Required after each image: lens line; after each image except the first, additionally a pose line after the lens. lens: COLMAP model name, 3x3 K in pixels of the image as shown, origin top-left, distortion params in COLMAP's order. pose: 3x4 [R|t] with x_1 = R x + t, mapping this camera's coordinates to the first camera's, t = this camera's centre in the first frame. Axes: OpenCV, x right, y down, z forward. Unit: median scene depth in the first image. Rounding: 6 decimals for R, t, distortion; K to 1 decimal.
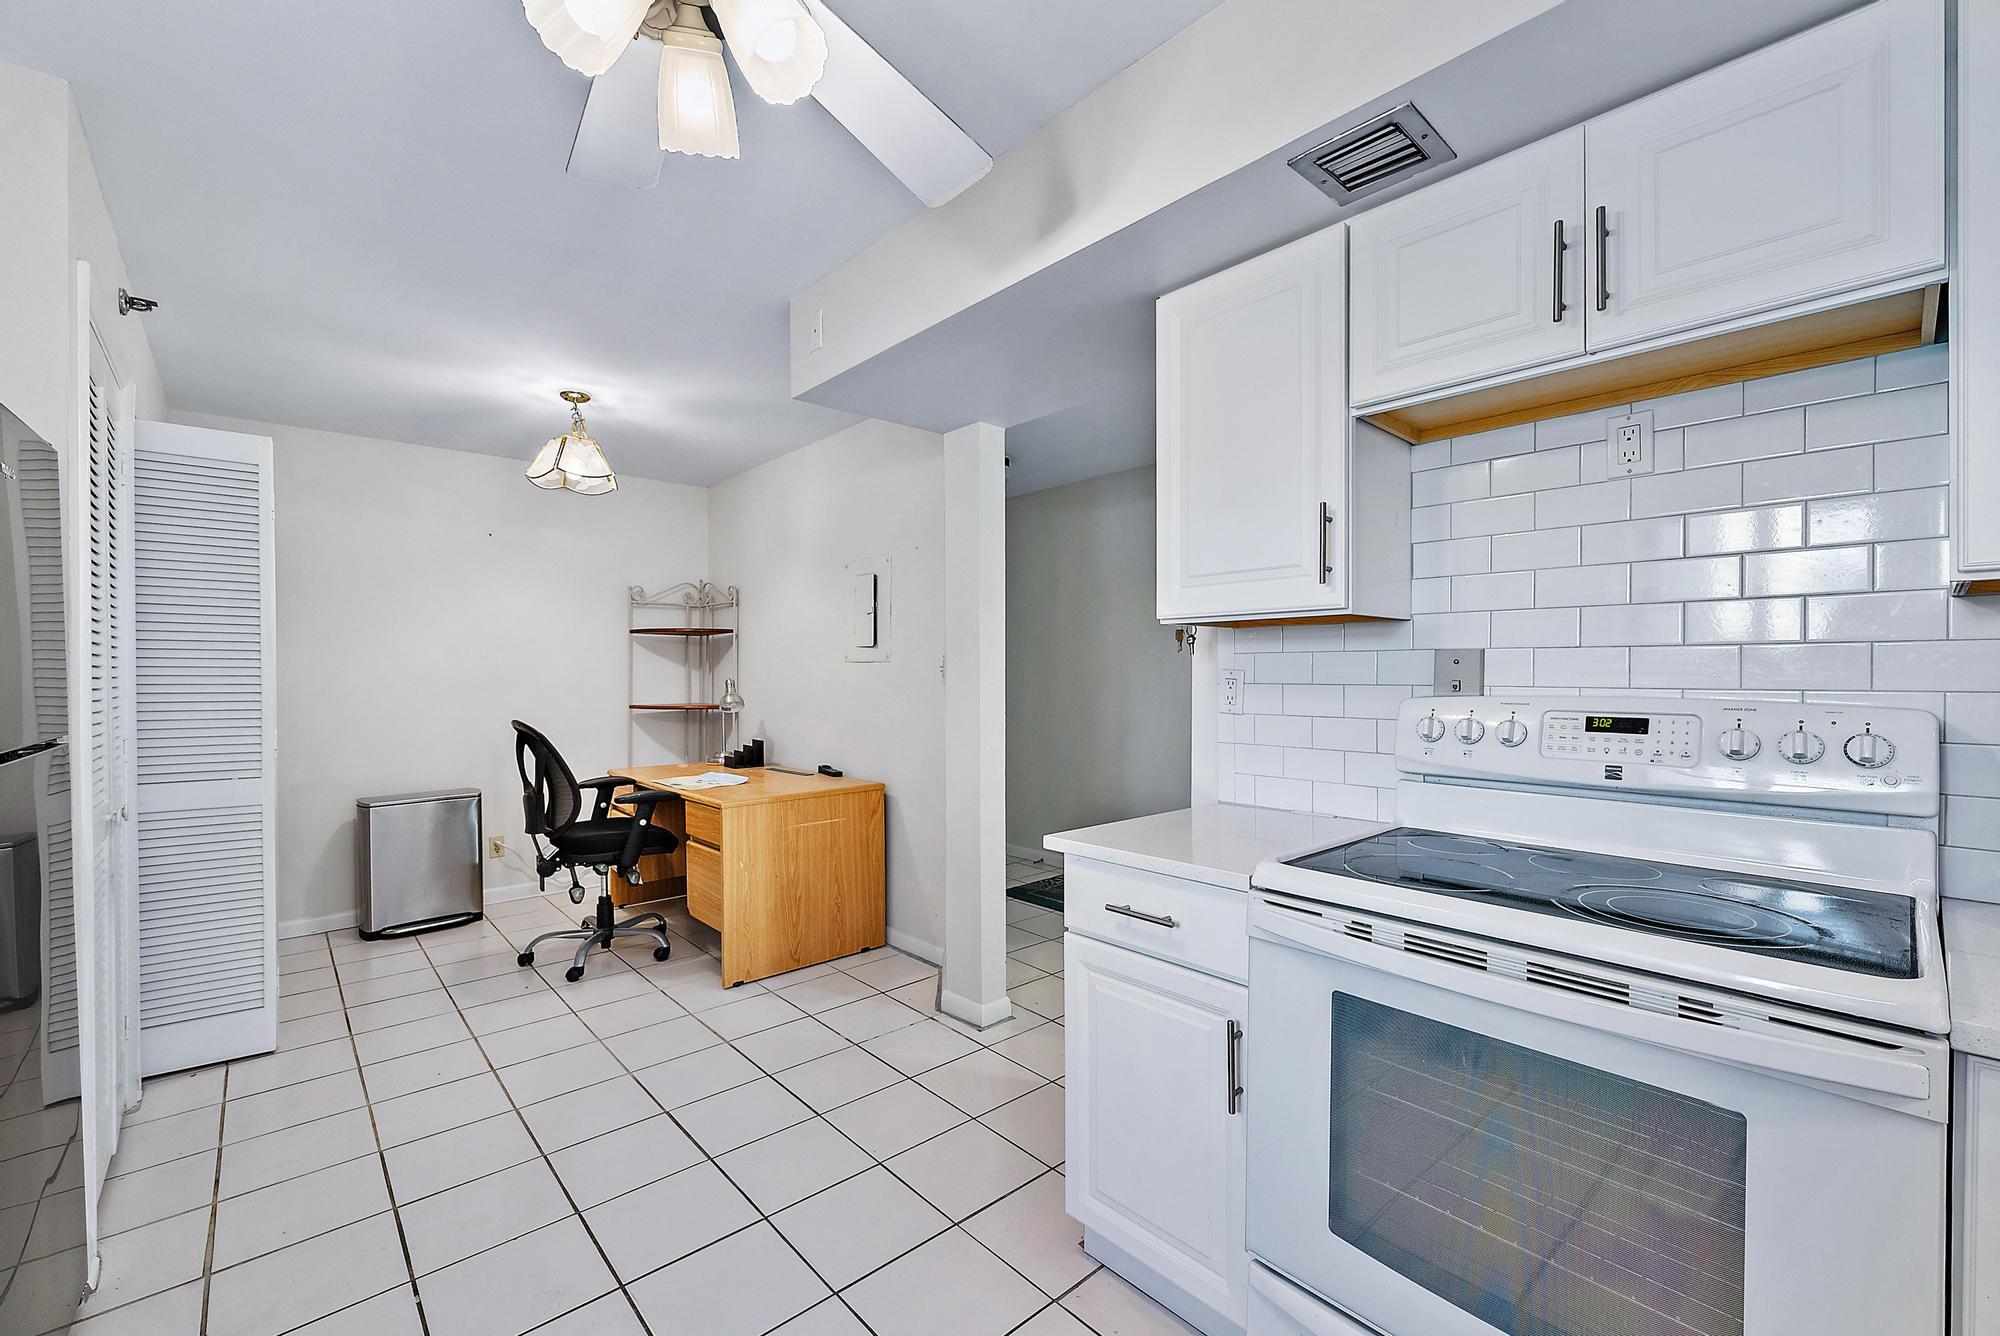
lens RADIAL K [[819.8, 0, 999.6], [0, 819.8, 676.2], [0, 0, 1]] dist [-0.000196, -0.000123]
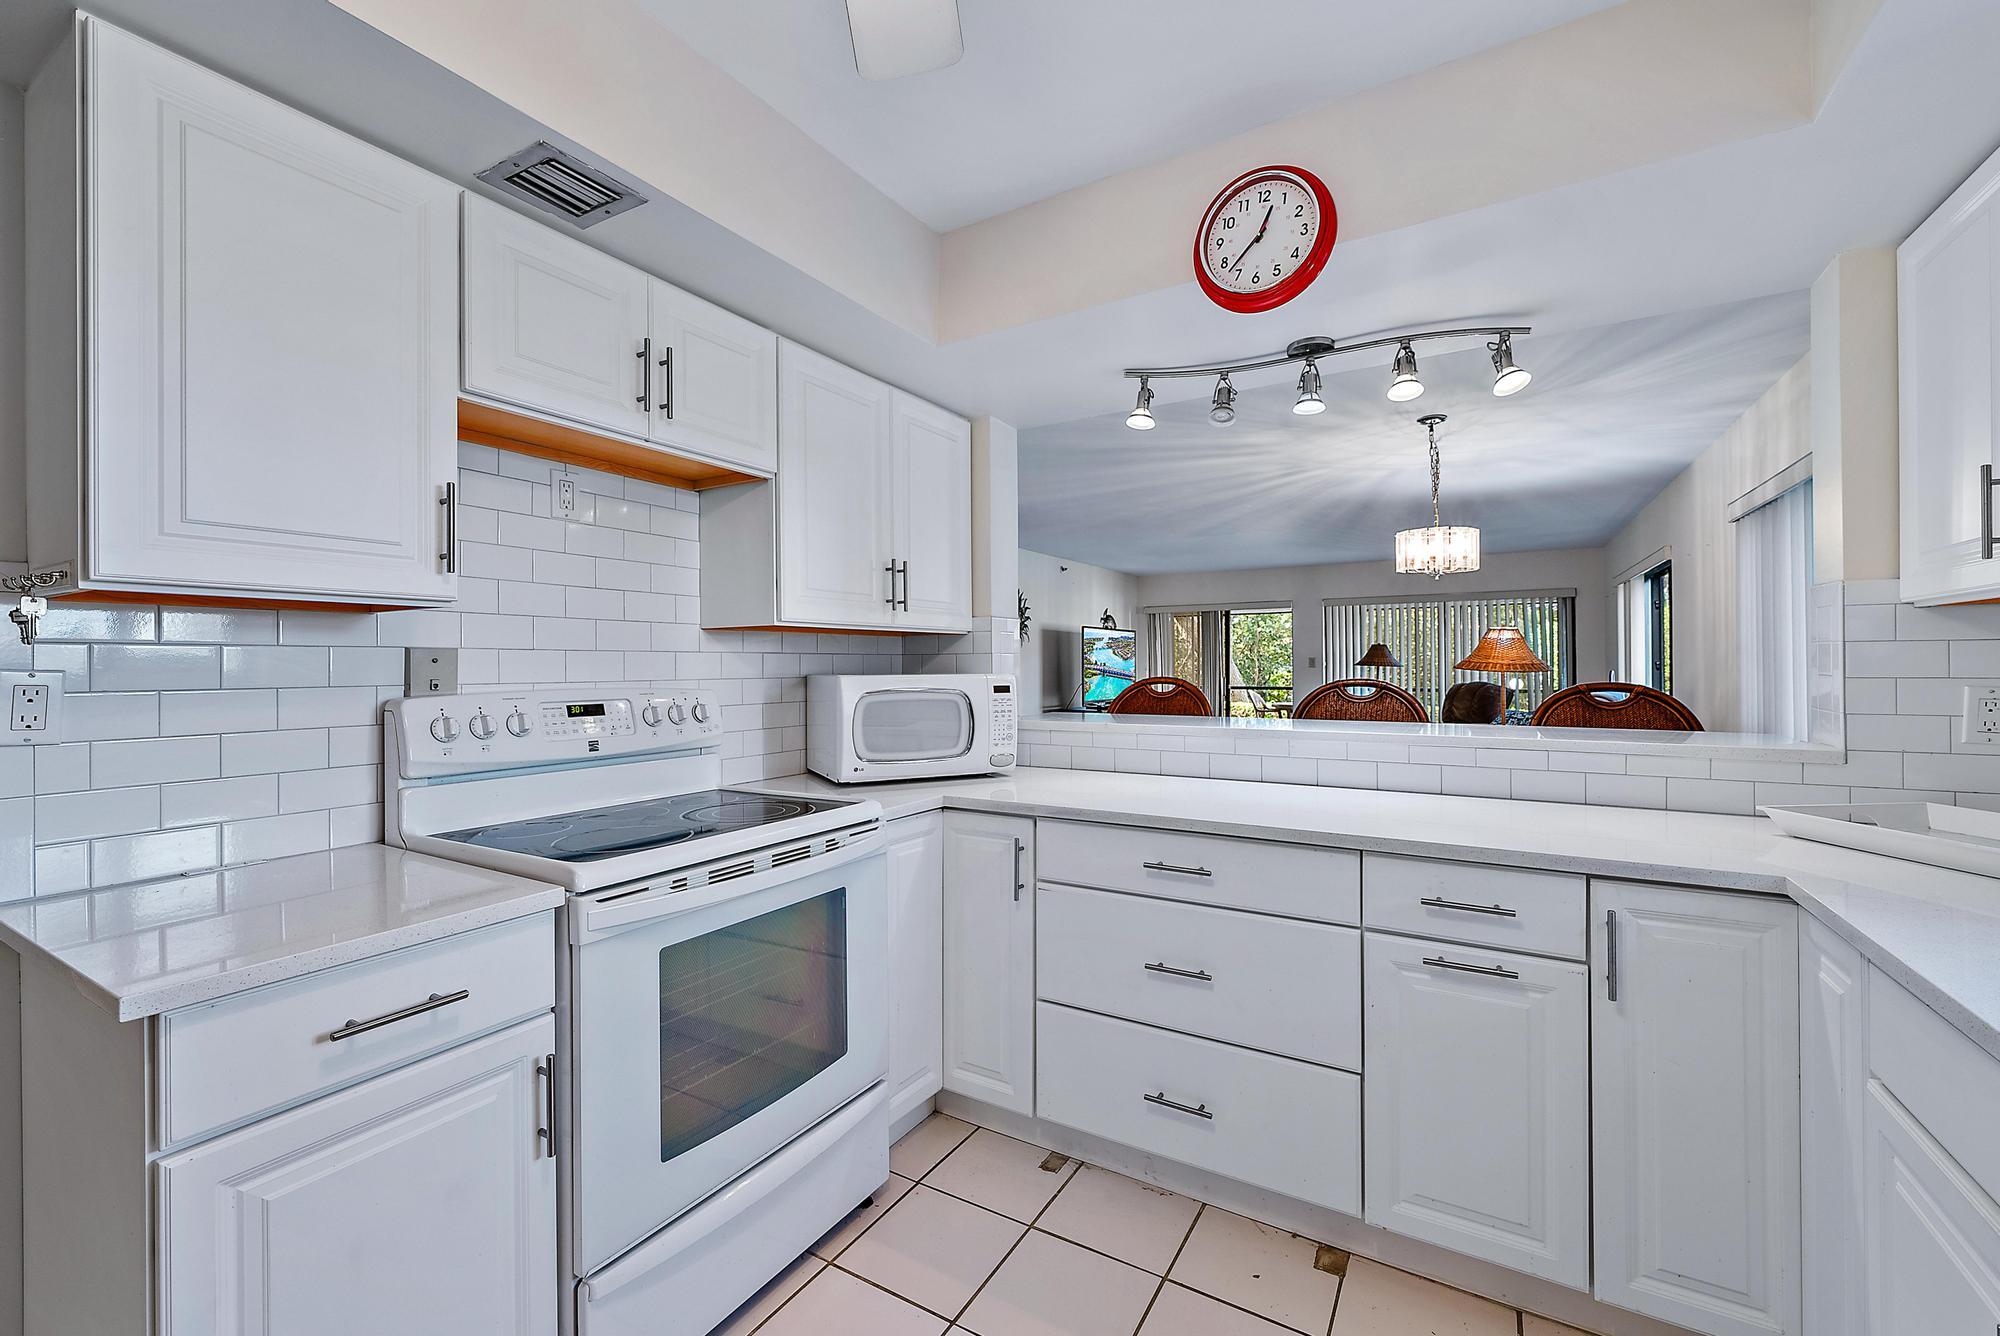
lens RADIAL K [[817.9, 0, 1001.3], [0, 817.9, 661.4], [0, 0, 1]] dist [-0.003346, -0.000463]
pose [[-0.288837, 0.008779, 0.957338, -0.696118], [0.012169, 0.999911, -0.005498, -0.003555], [-0.957301, 0.010062, -0.288918, 0.743671]]
